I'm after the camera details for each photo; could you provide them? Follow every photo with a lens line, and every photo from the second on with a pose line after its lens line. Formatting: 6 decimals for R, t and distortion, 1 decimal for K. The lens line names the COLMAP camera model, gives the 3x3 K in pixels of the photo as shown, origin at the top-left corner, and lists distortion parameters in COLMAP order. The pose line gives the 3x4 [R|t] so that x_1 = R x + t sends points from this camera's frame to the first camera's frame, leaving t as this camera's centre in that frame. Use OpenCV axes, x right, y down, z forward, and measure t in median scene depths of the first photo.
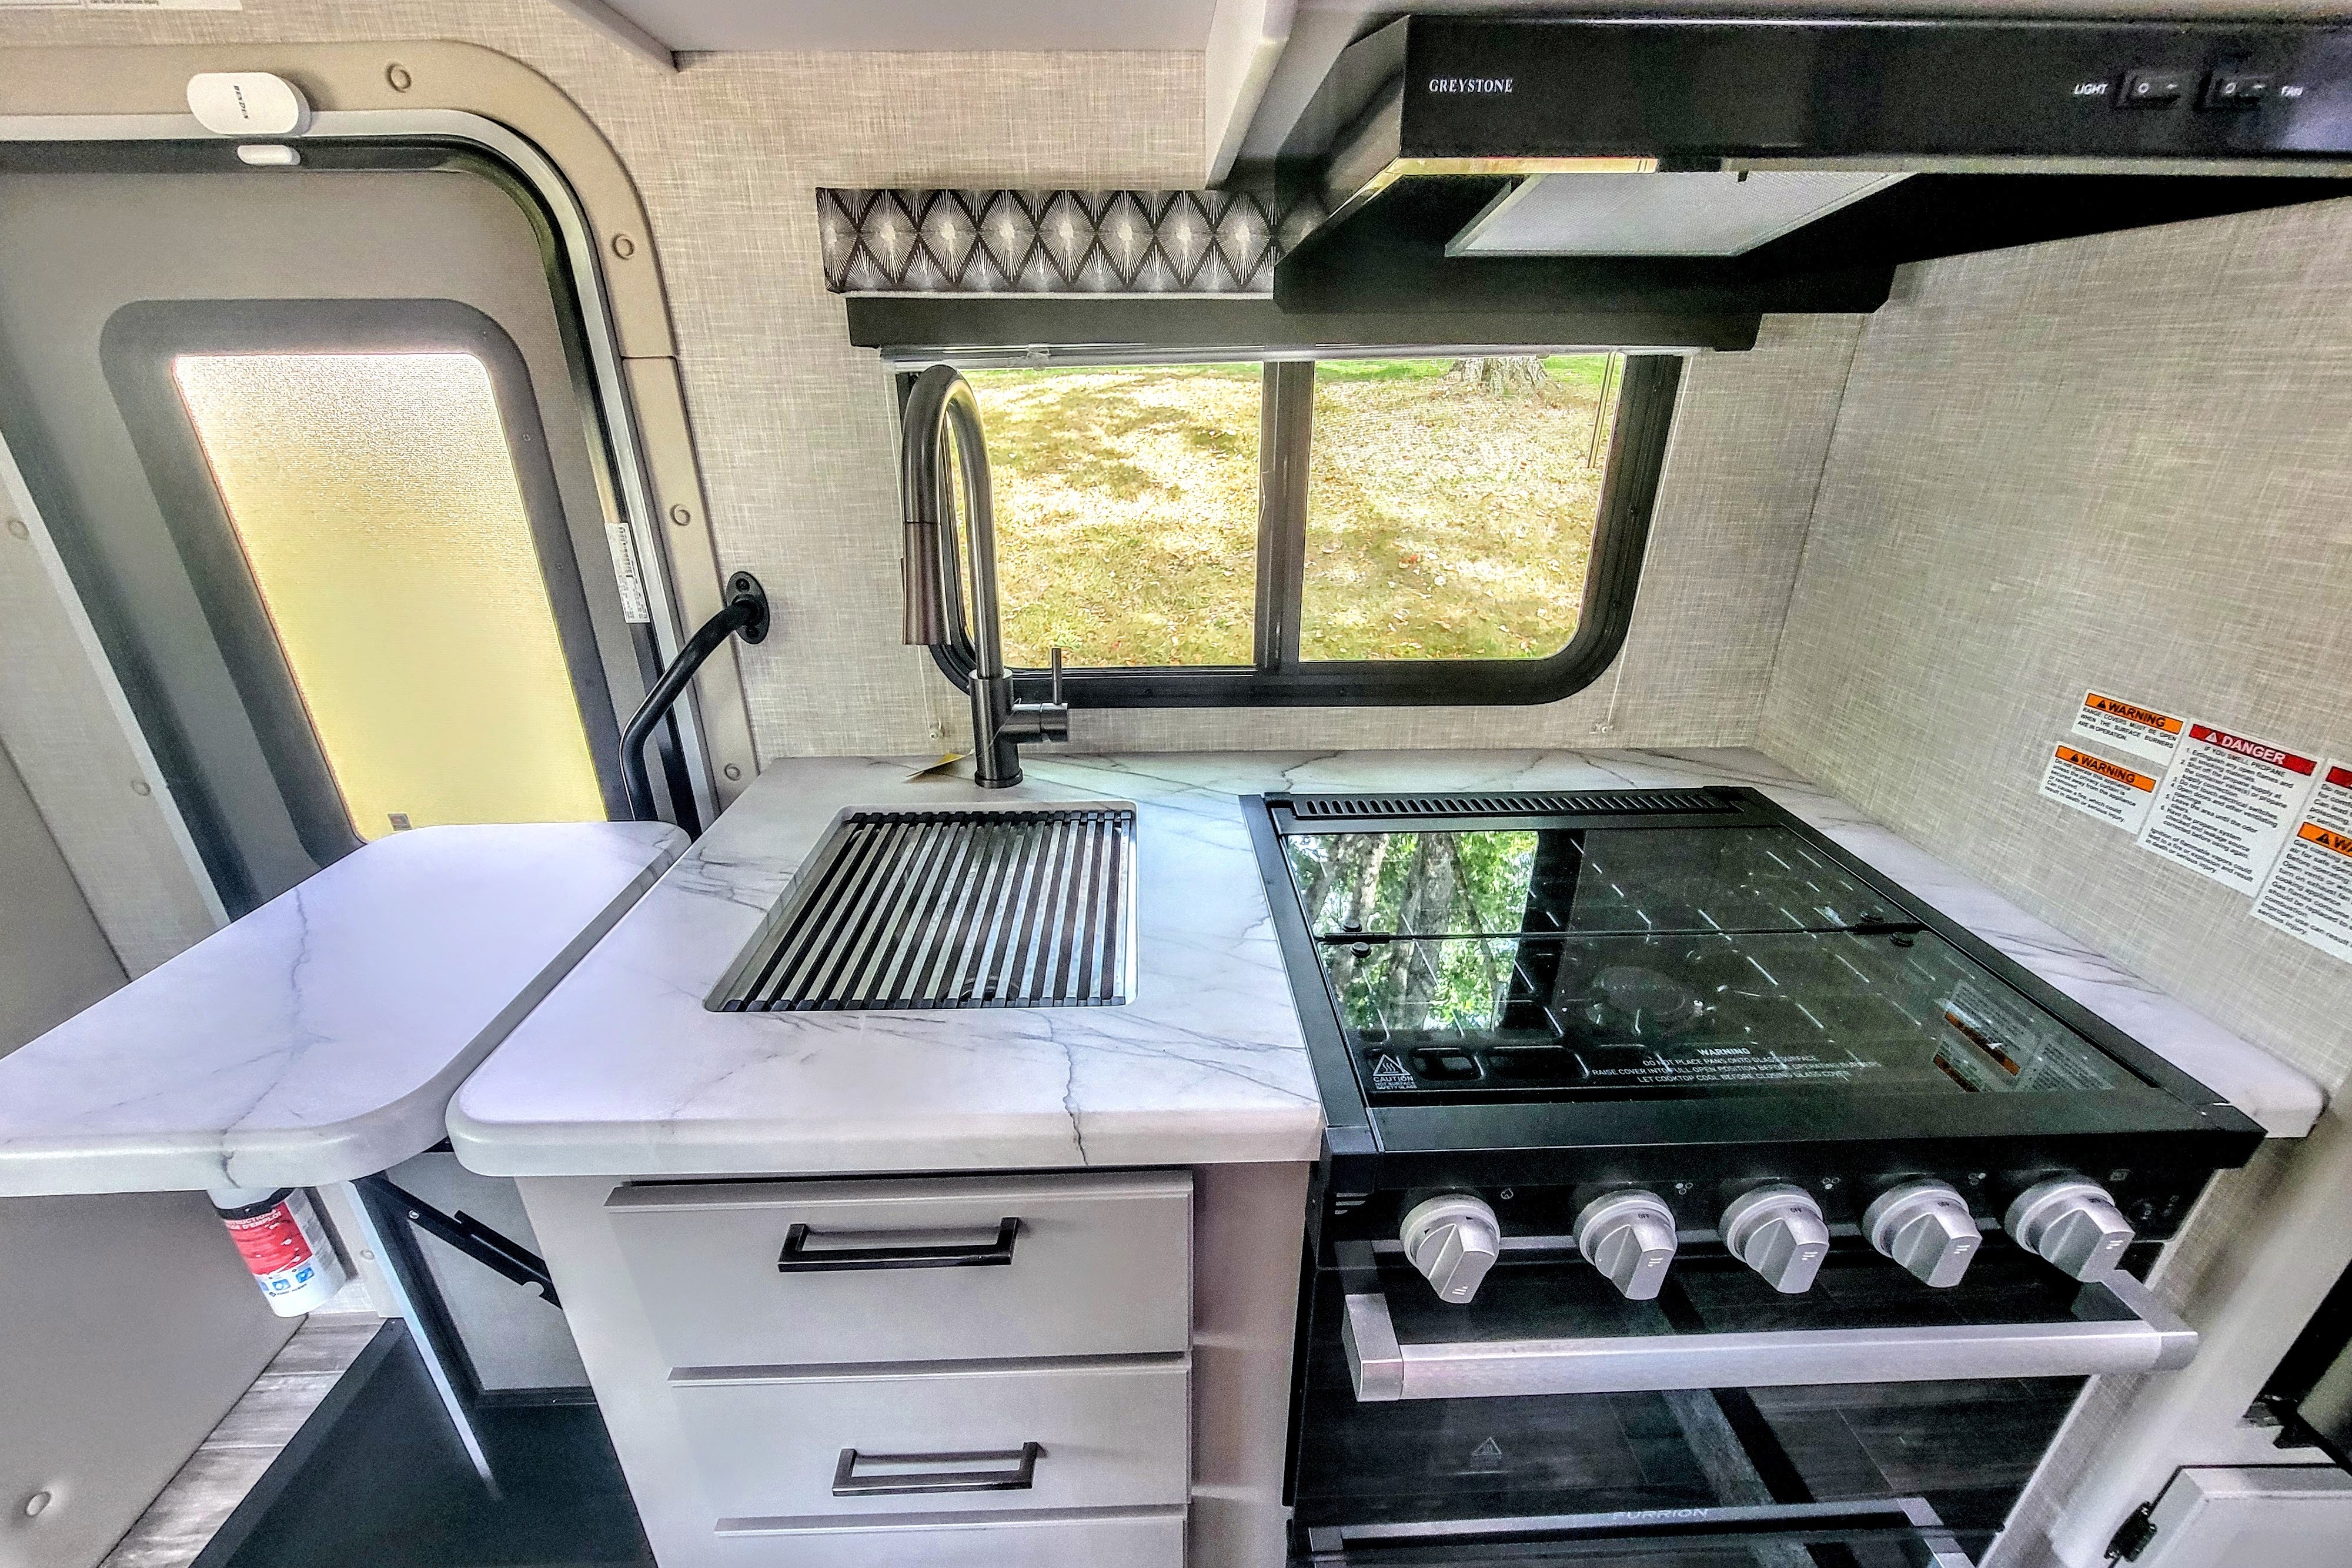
lens RADIAL K [[954.1, 0, 1172.7], [0, 954.1, 810.6], [0, 0, 1]] dist [-0.000541, -0.000082]
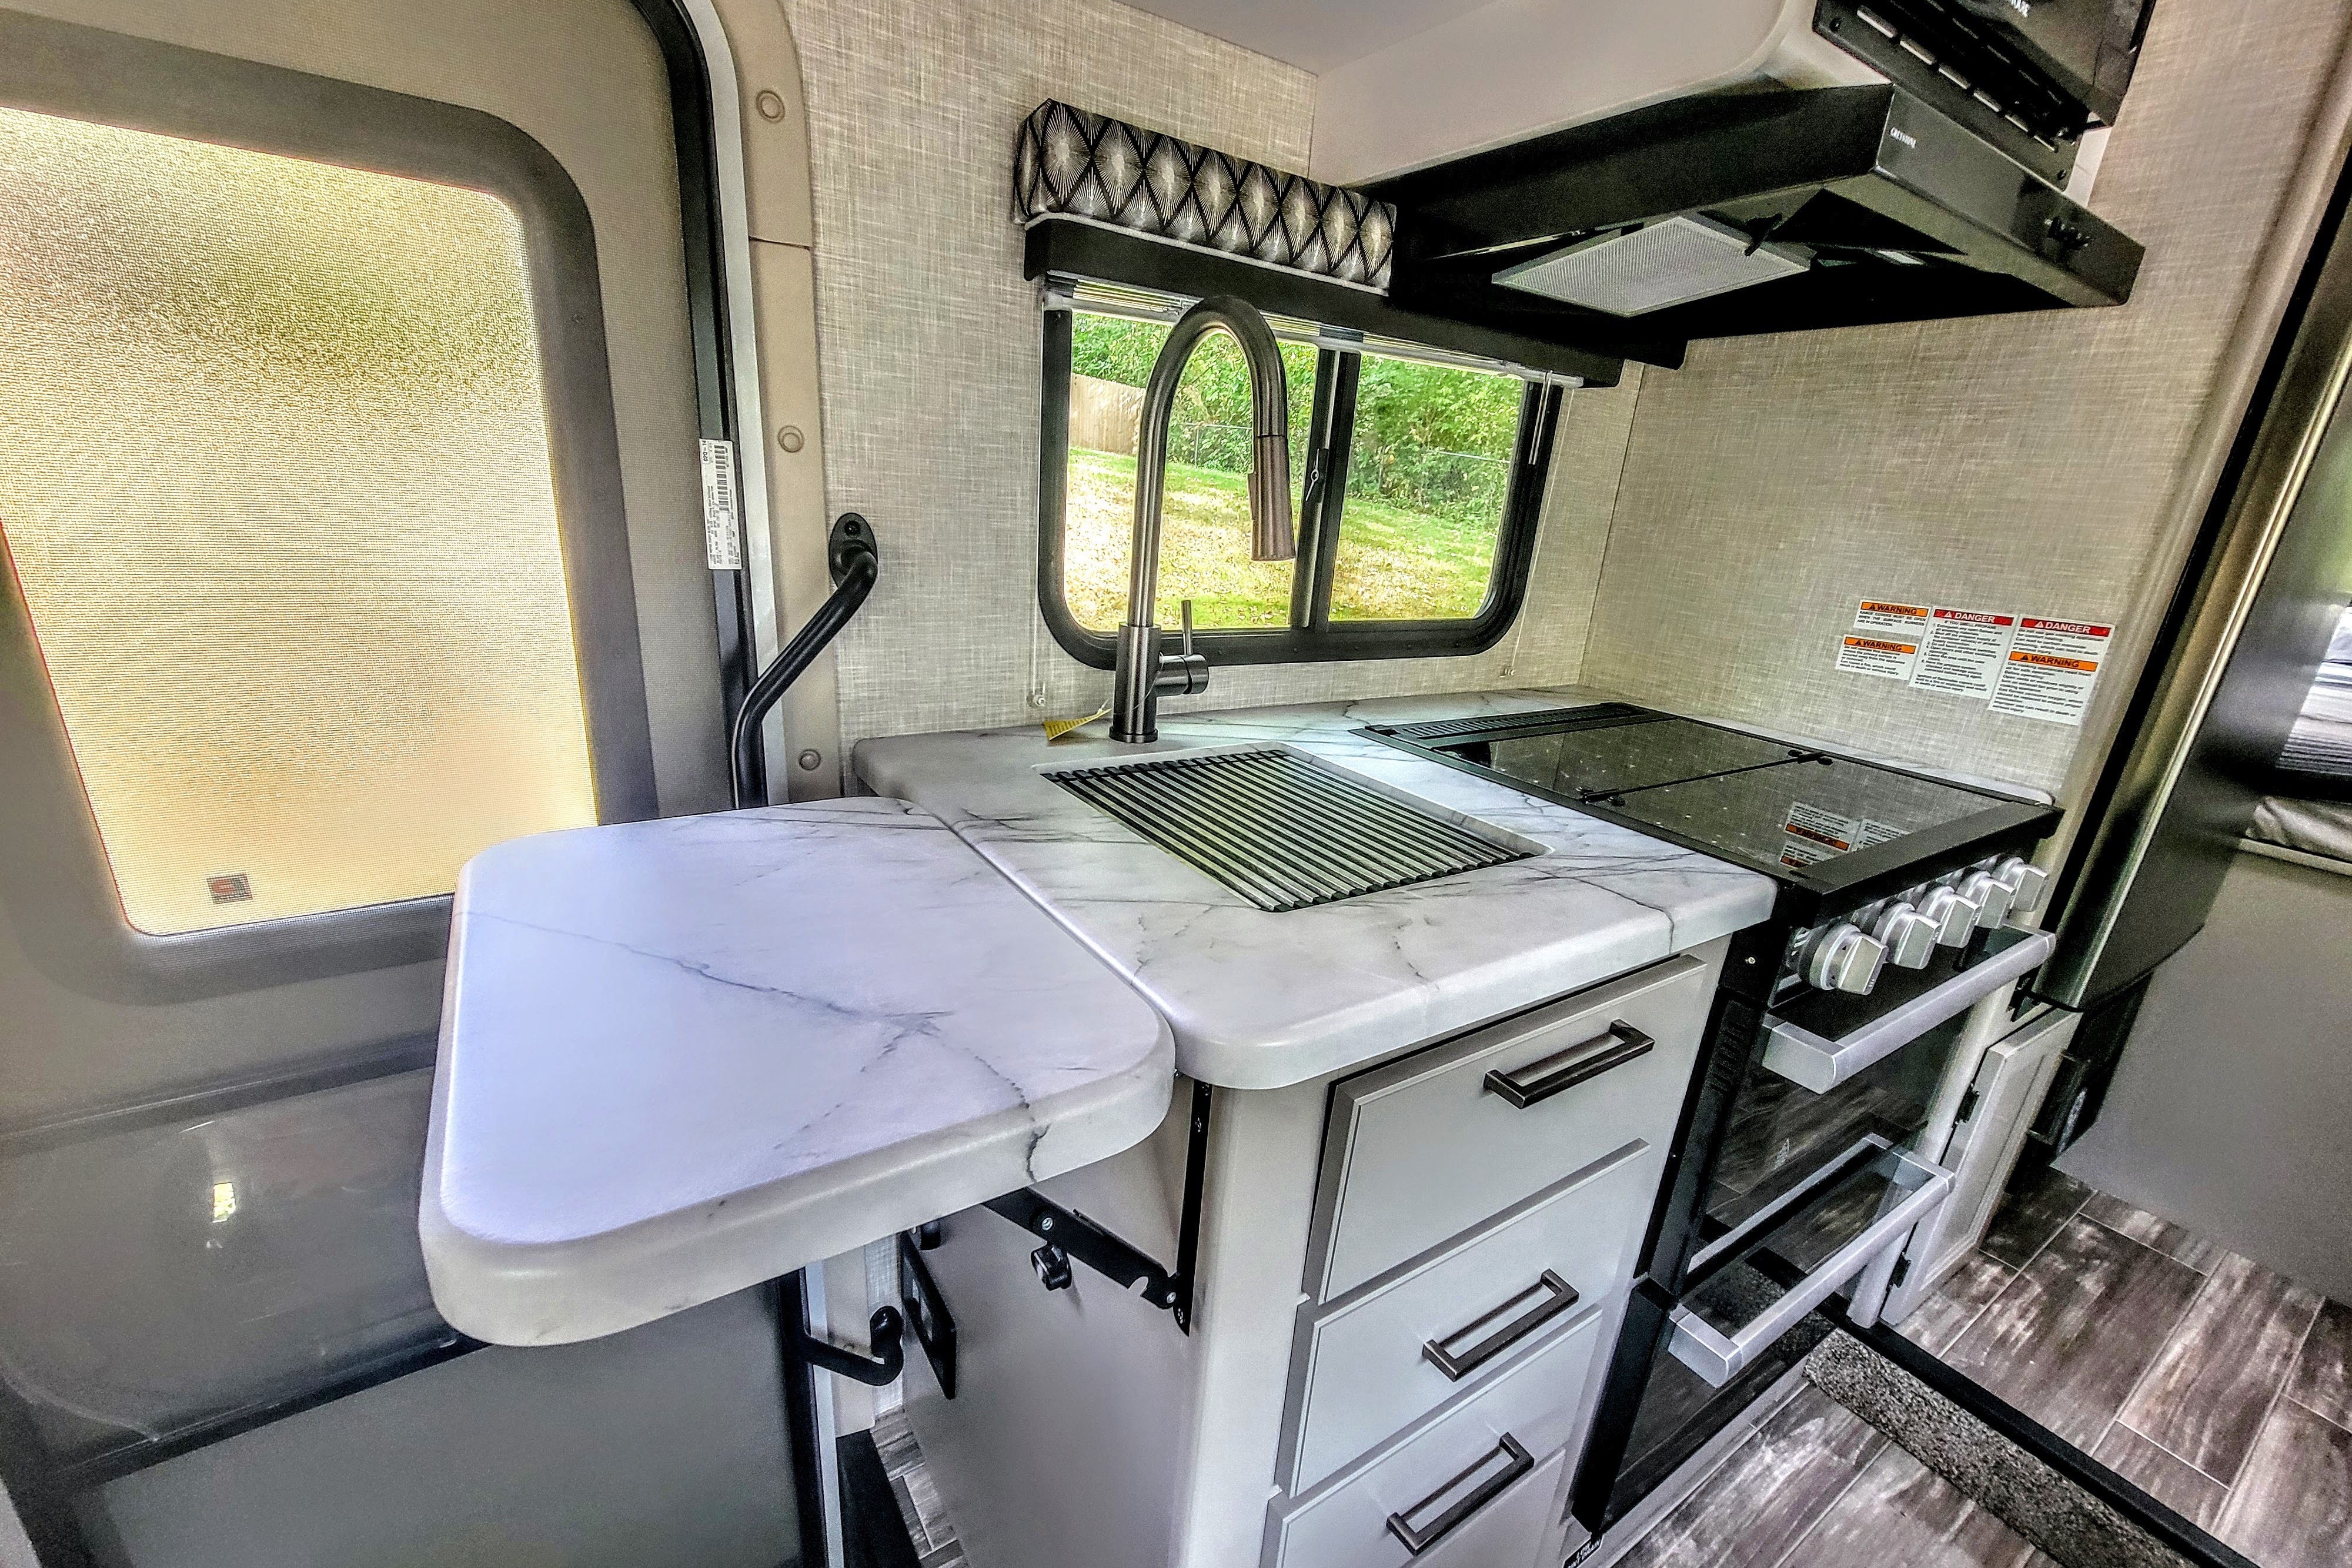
lens RADIAL K [[954.1, 0, 1172.7], [0, 954.1, 810.6], [0, 0, 1]] dist [-0.000541, -0.000082]
pose [[0.856388, -0.108508, 0.504802, -0.798851], [0.145547, 0.988754, -0.034384, 0.100086], [-0.495394, 0.102918, 0.862550, 0.180698]]
